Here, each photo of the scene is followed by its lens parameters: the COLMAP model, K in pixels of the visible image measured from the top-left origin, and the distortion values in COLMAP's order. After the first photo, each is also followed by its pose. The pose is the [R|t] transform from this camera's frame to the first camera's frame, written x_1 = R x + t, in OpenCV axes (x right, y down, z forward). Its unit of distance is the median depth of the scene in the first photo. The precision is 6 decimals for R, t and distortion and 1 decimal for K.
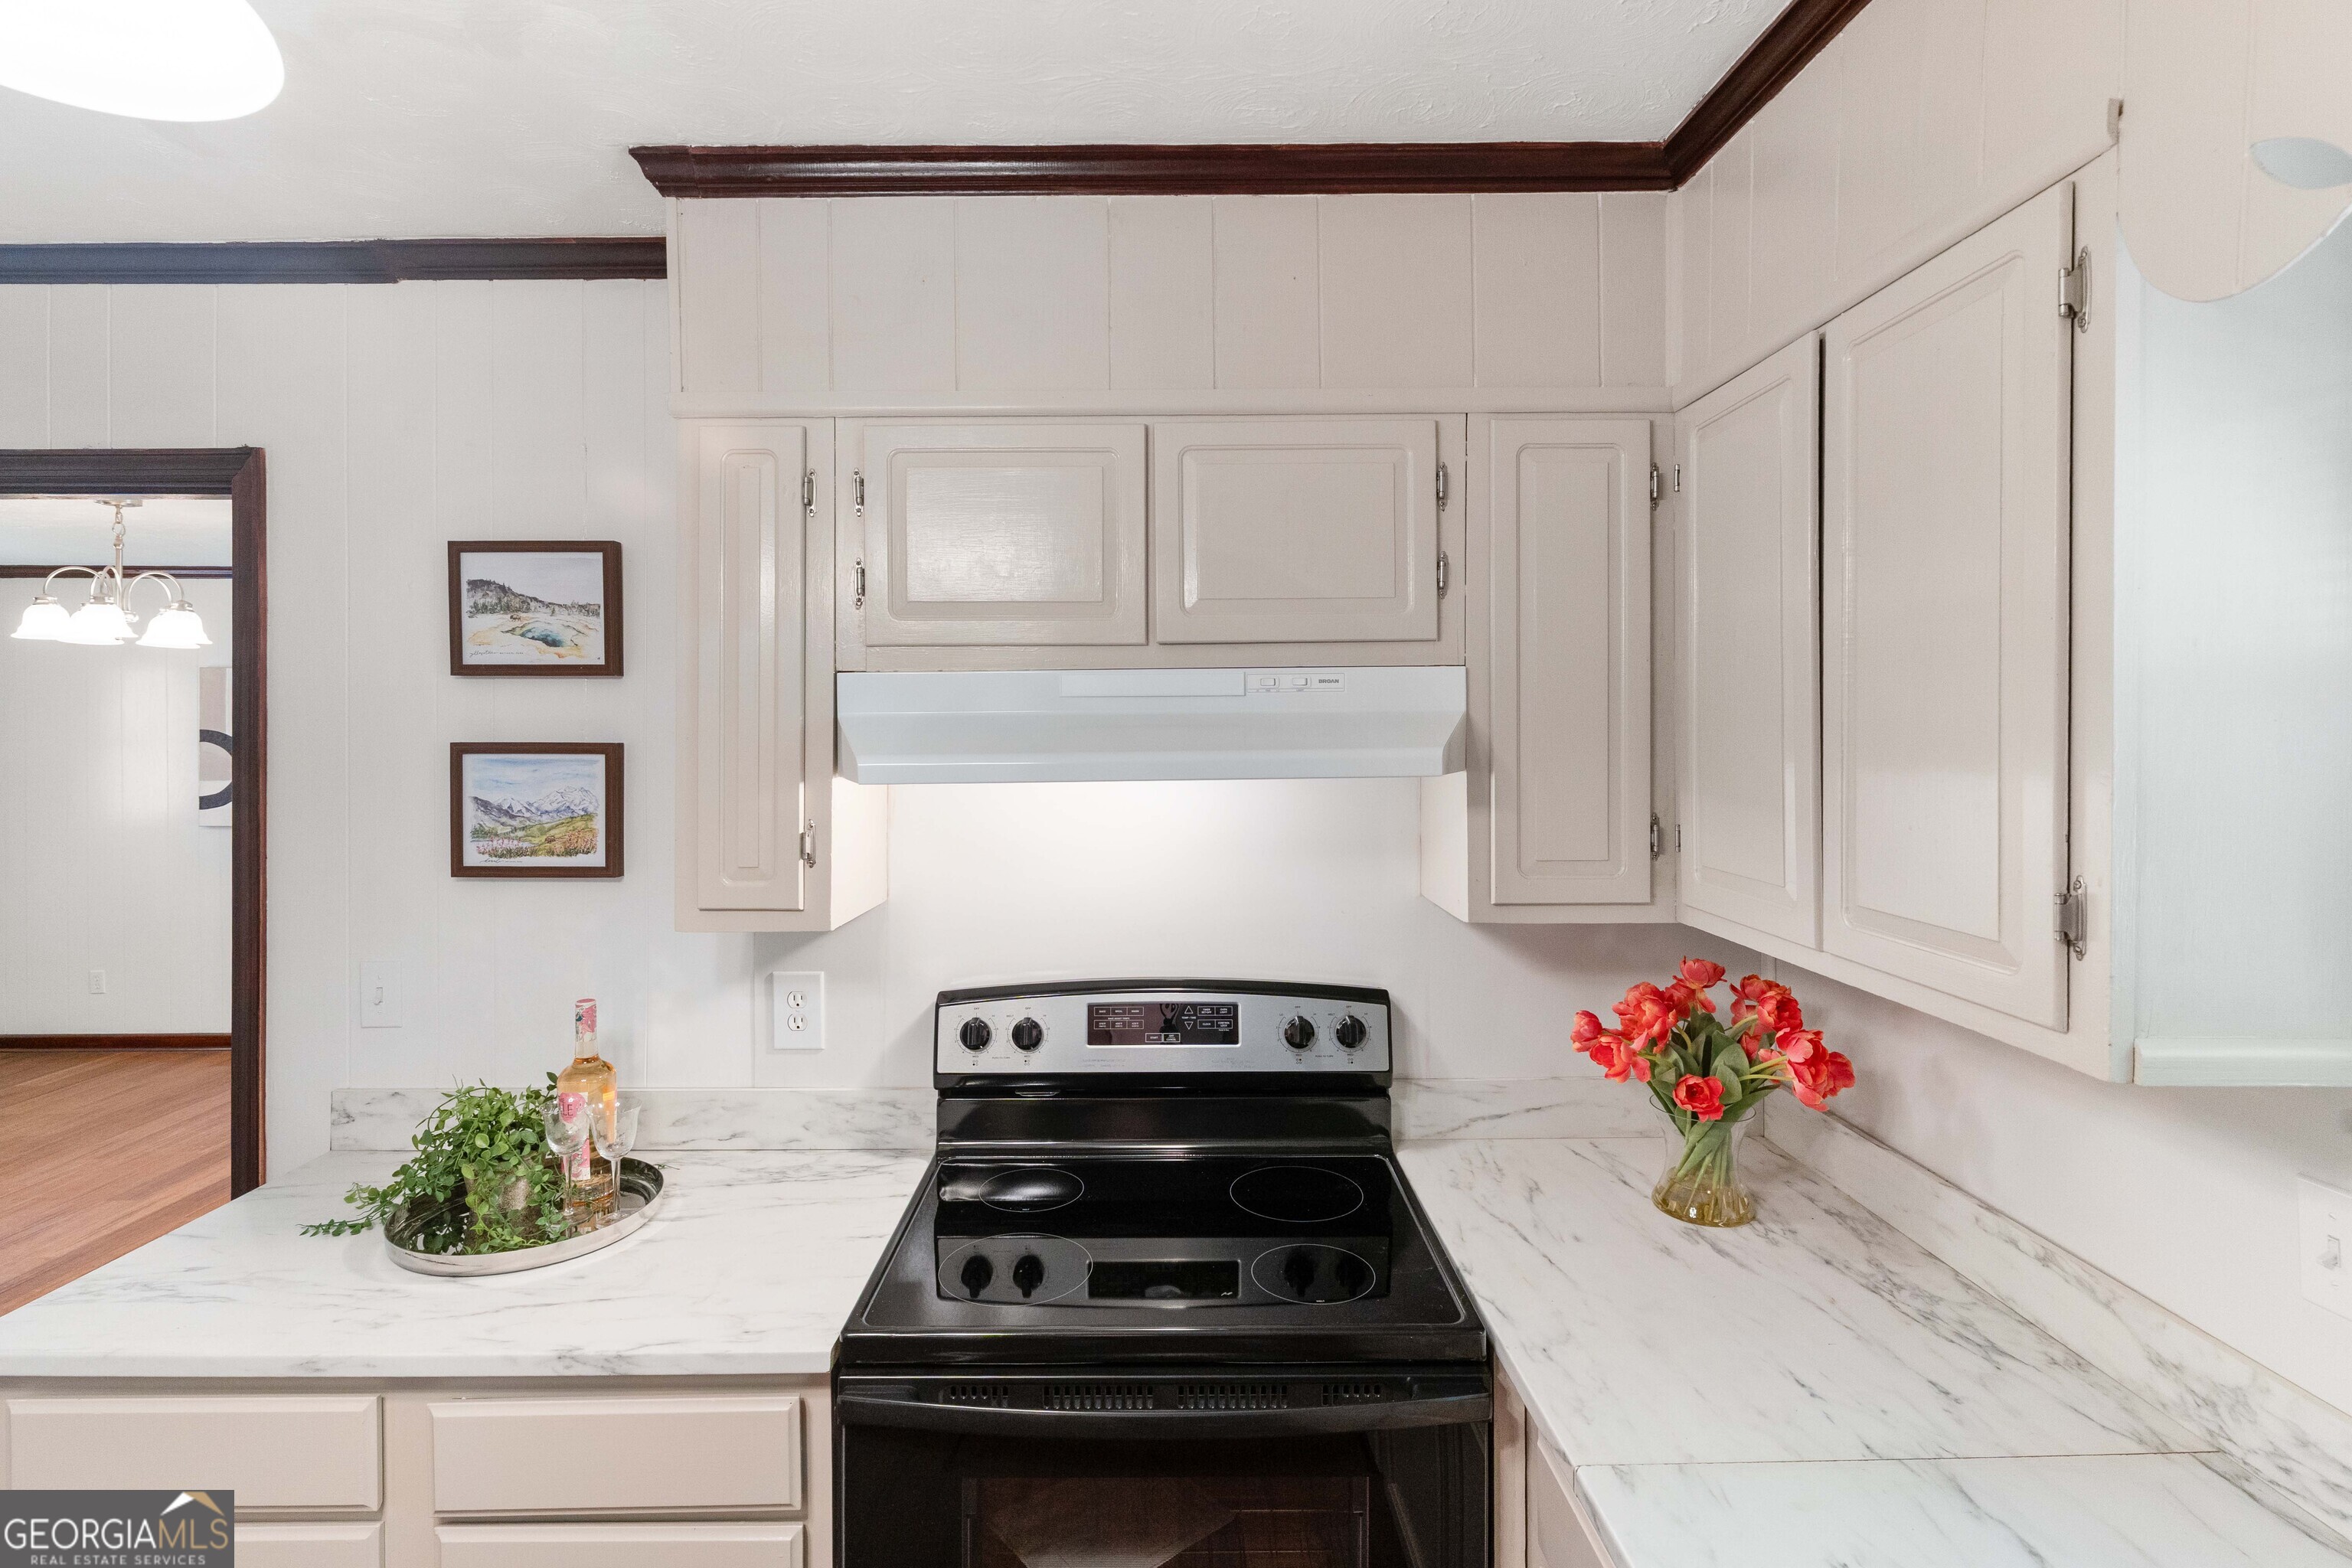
lens RADIAL K [[1153.2, 0, 1174.5], [0, 1153.2, 720.5], [0, 0, 1]] dist [0.001740, -0.000599]
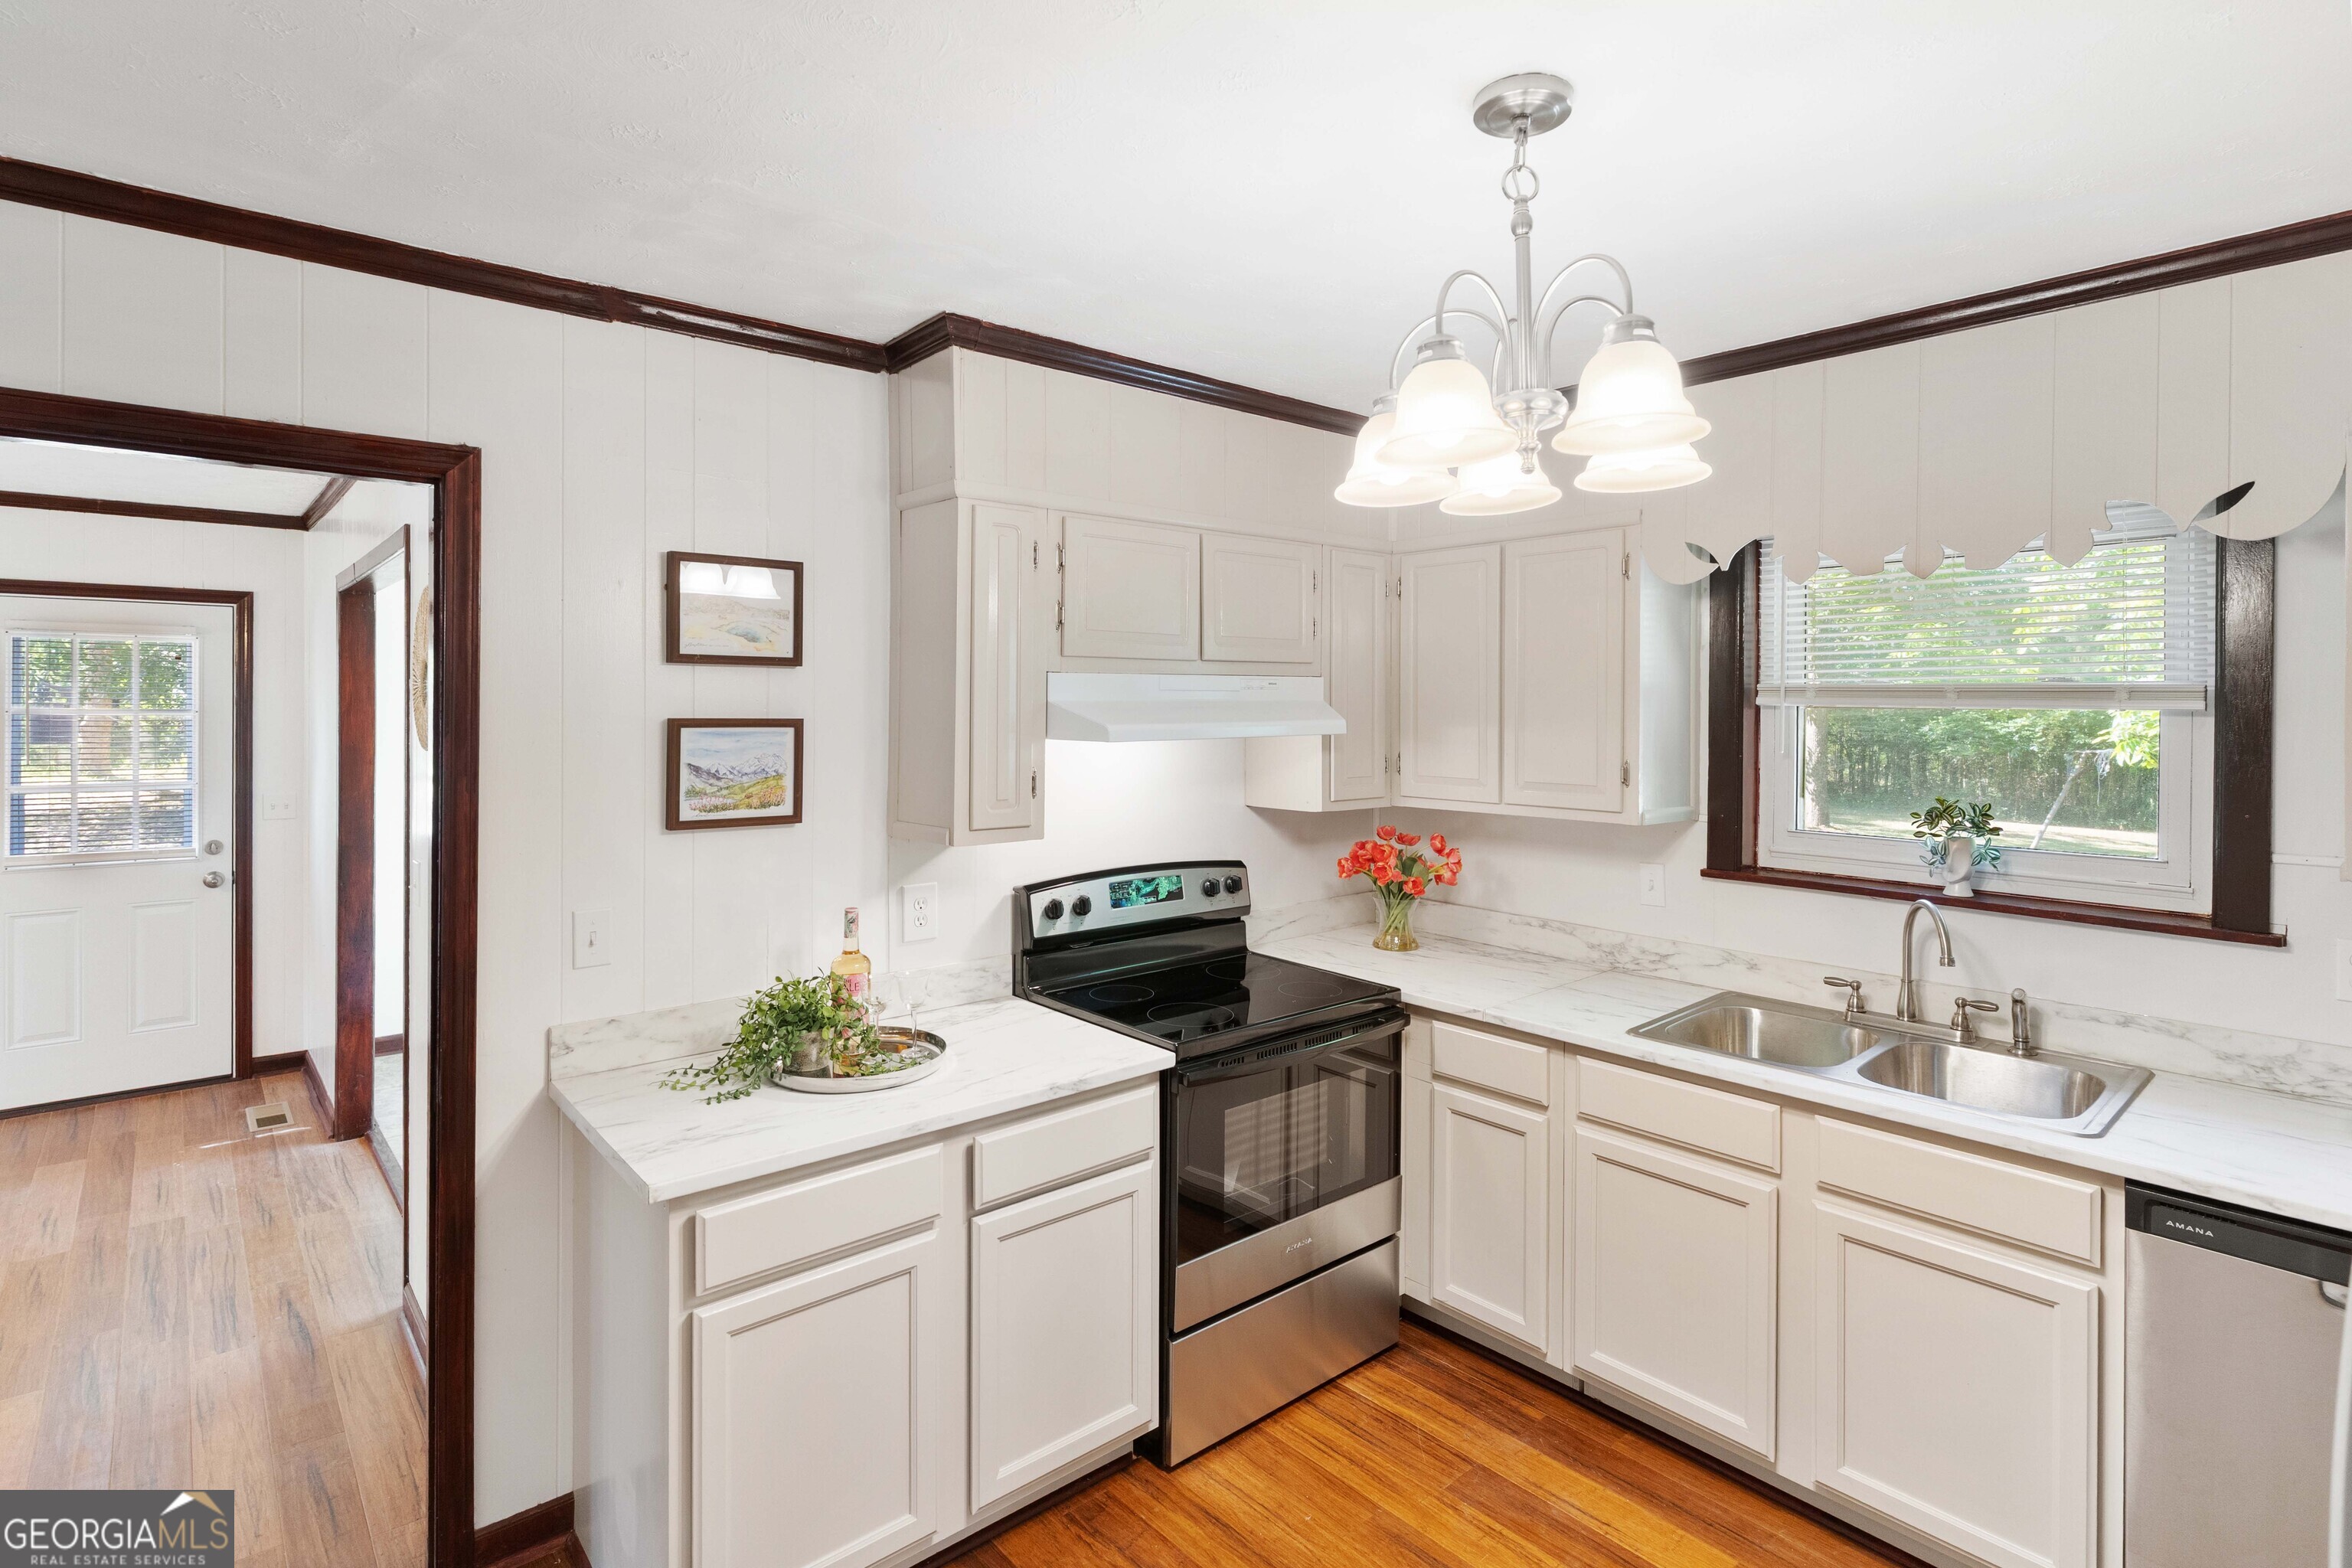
lens RADIAL K [[1169.0, 0, 1177.4], [0, 1169.0, 693.9], [0, 0, 1]] dist [-0.002237, 0.000312]
pose [[0.756224, 0.013301, 0.654177, -1.024700], [-0.008366, 0.999908, -0.010660, 0.002189], [-0.654259, 0.002589, 0.756266, -0.264269]]
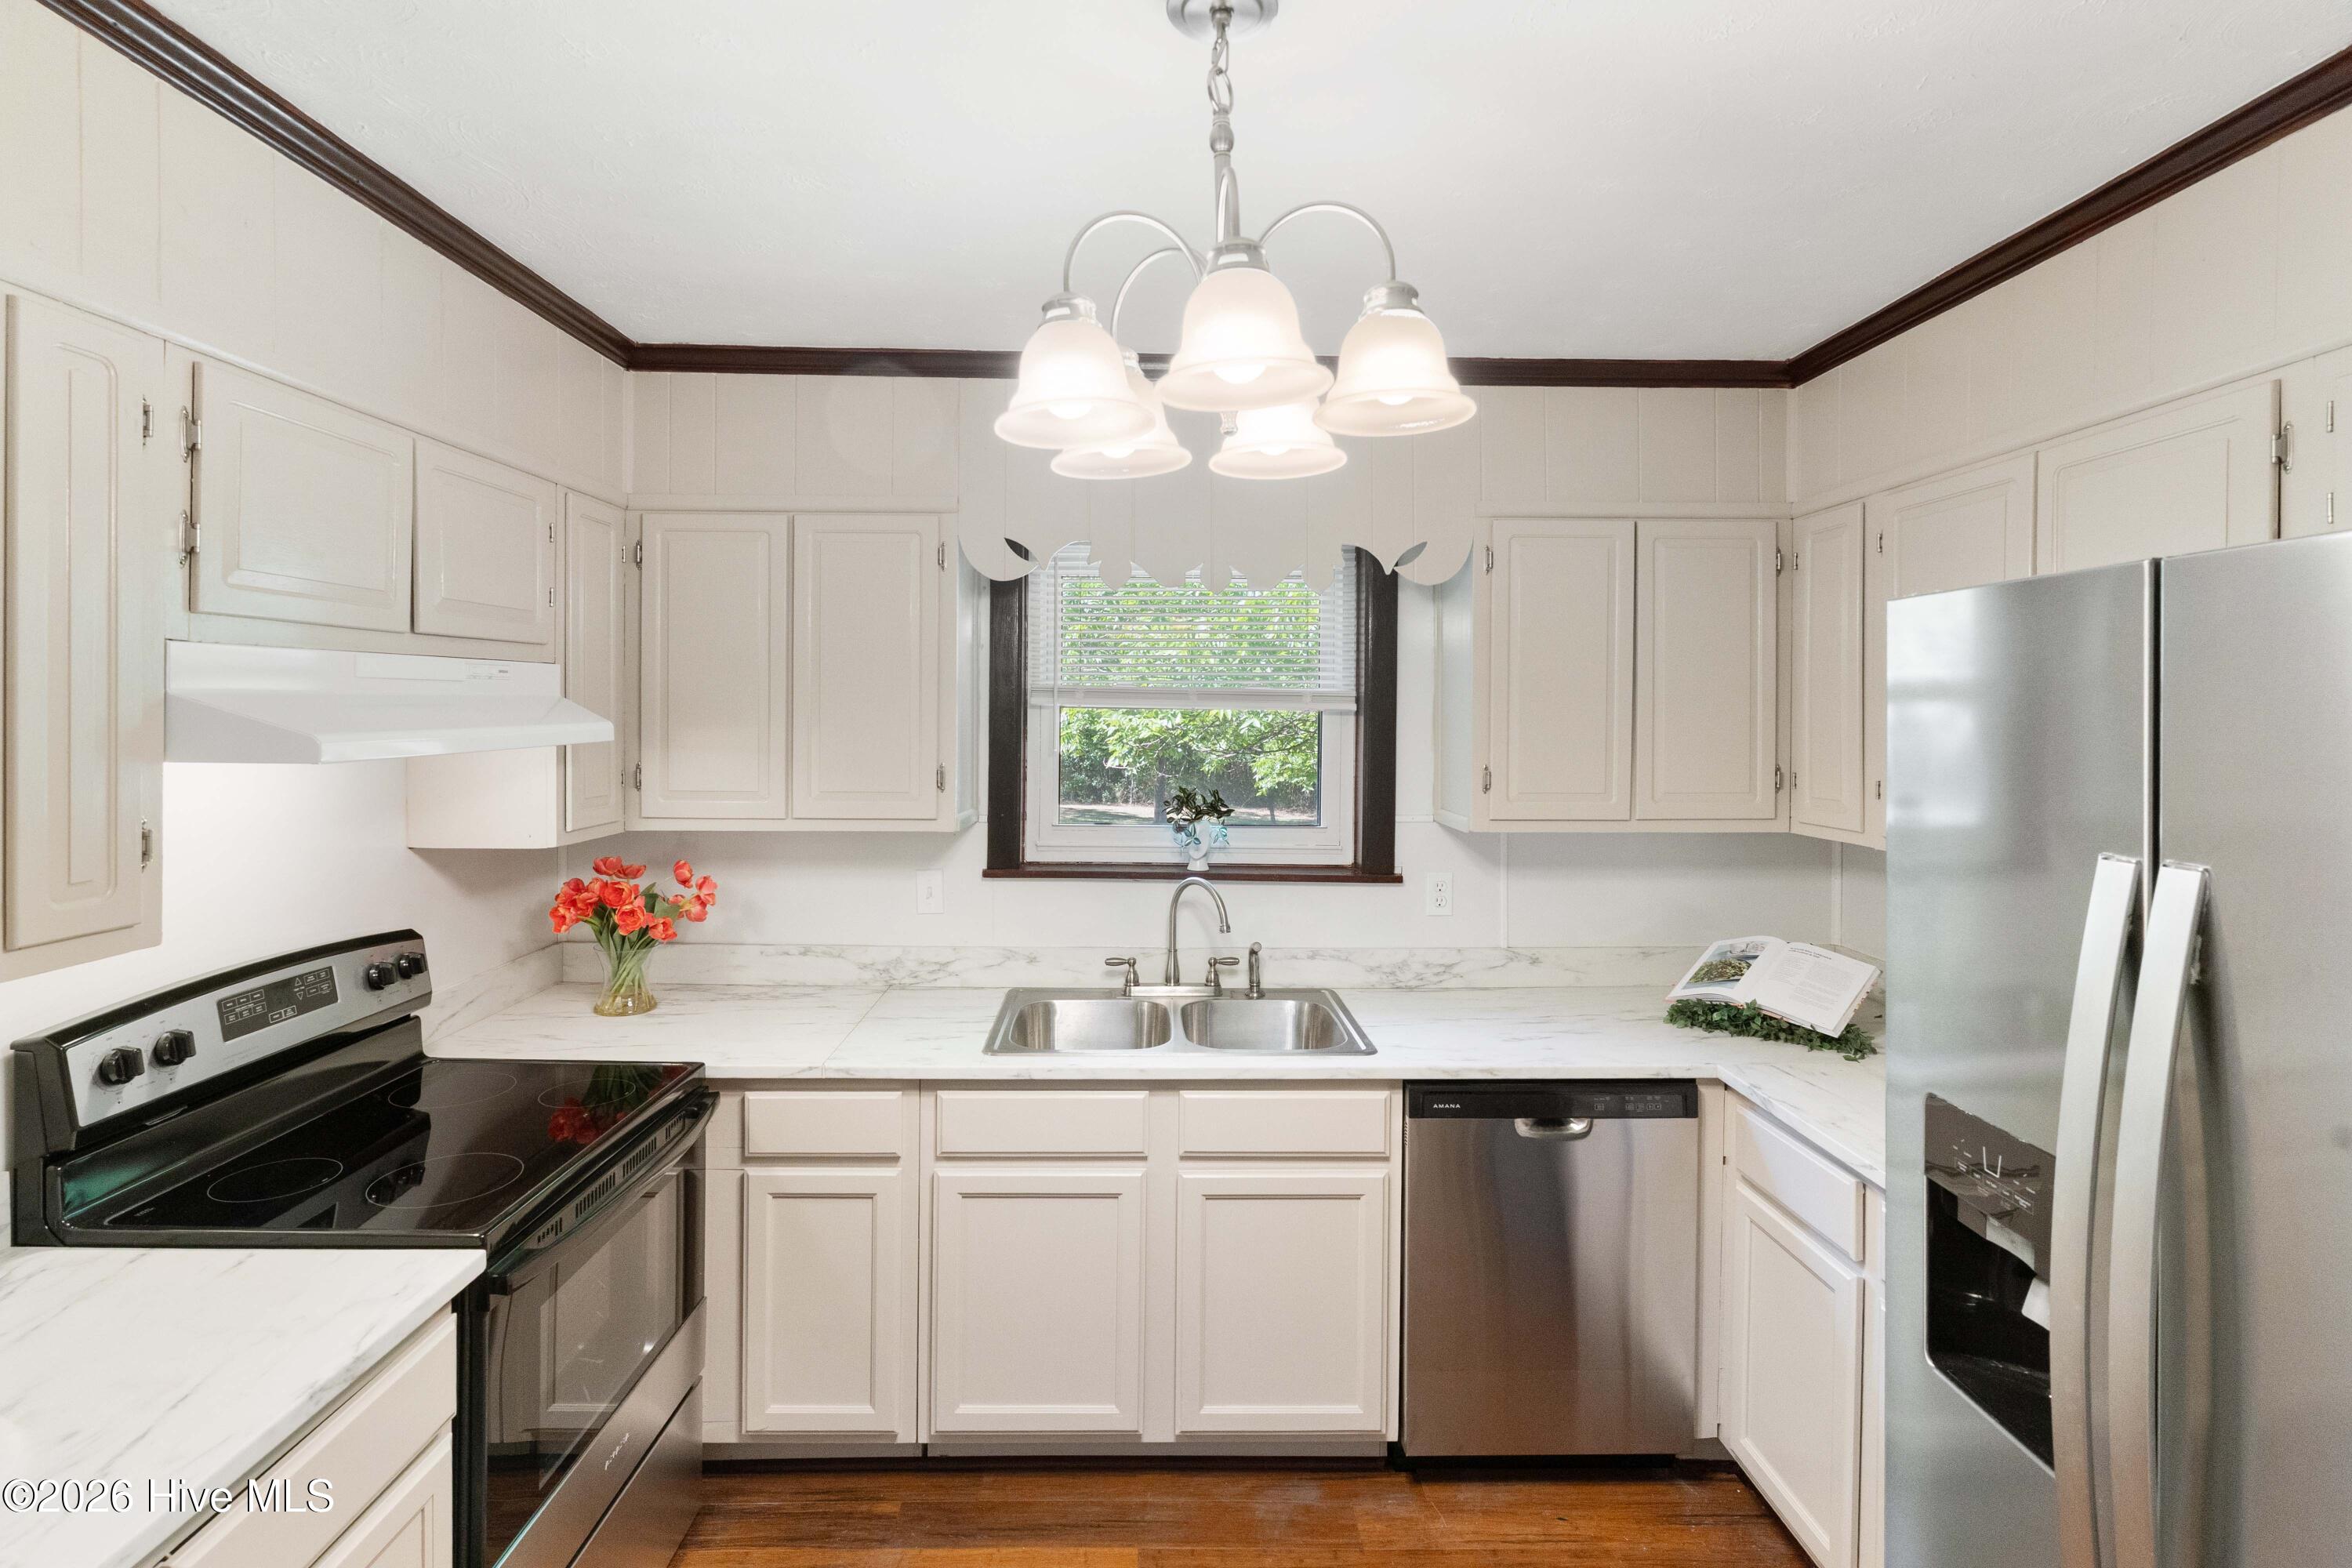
lens RADIAL K [[1140.2, 0, 1180.0], [0, 1140.2, 711.0], [0, 0, 1]] dist [0.001765, -0.006082]
pose [[-0.020087, 0.003624, 0.999792, -0.987619], [-0.009840, 0.999944, -0.003822, 0.005845], [-0.999750, -0.009915, -0.020050, 0.230332]]
